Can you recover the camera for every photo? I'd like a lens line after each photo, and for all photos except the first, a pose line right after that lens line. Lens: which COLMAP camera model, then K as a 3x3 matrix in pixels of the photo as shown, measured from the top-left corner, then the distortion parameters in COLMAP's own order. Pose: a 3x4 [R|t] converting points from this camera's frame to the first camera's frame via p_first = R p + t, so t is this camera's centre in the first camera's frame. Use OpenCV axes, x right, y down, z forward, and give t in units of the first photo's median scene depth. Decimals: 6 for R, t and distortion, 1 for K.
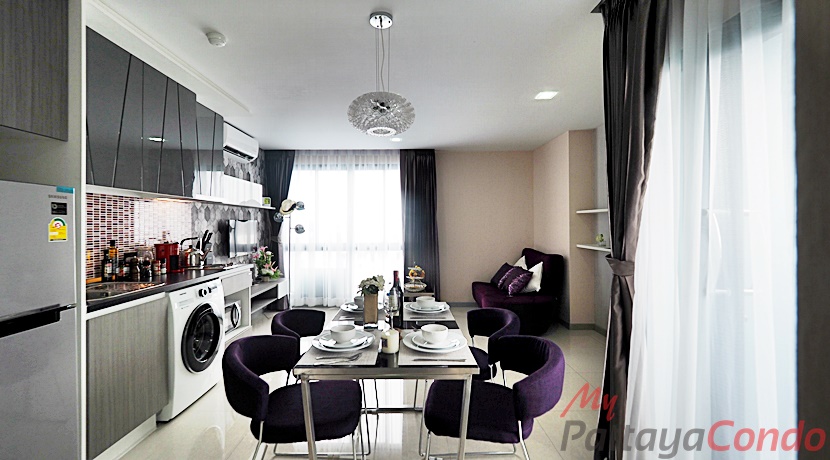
lens RADIAL K [[351.8, 0, 406.7], [0, 351.8, 225.6], [0, 0, 1]] dist [0.021675, -0.000087]
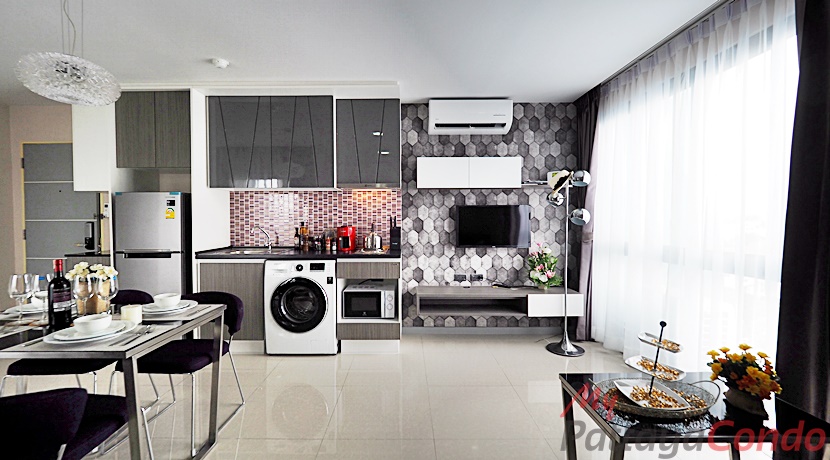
lens RADIAL K [[351.8, 0, 406.7], [0, 351.8, 225.6], [0, 0, 1]] dist [0.021675, -0.000087]
pose [[-0.005094, 0.031095, -0.999503, 0.593932], [-0.001184, 0.999516, 0.031101, 0.009650], [0.999986, 0.001342, -0.005055, 1.349084]]
